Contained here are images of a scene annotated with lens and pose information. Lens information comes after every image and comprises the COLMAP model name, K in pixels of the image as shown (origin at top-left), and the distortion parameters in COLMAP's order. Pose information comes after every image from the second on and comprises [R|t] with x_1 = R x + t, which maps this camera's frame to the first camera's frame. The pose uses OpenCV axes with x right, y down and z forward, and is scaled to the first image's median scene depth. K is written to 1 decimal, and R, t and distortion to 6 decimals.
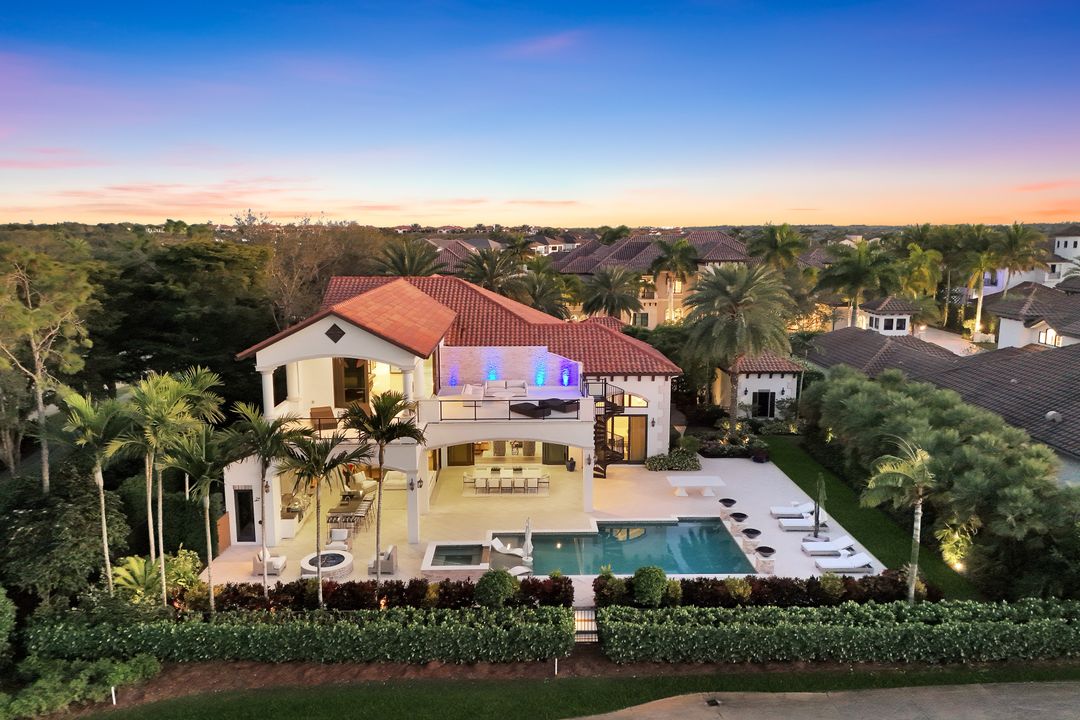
lens RADIAL K [[803.8, 0, 540.0], [0, 803.8, 360.0], [0, 0, 1]] dist [0.071453, 0.000732]
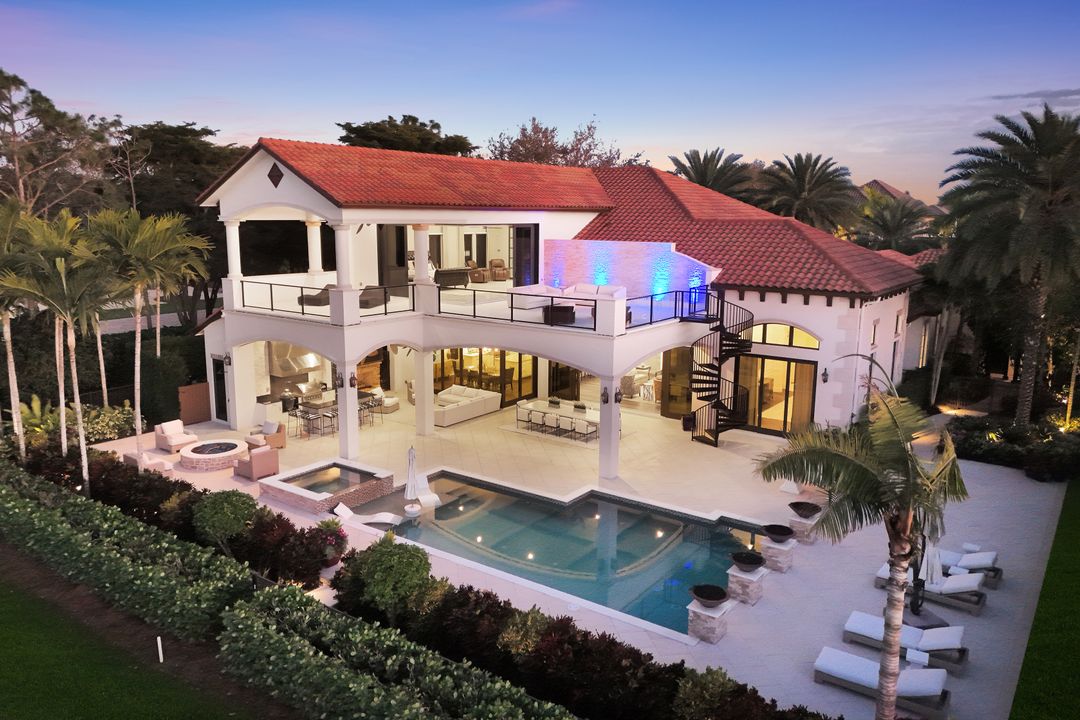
lens RADIAL K [[803.8, 0, 540.0], [0, 803.8, 360.0], [0, 0, 1]] dist [0.071453, 0.000732]
pose [[0.794119, 0.119421, -0.595914, 0.359021], [-0.107397, 0.992649, 0.055808, 0.059648], [0.598198, 0.019681, 0.801106, 0.413389]]
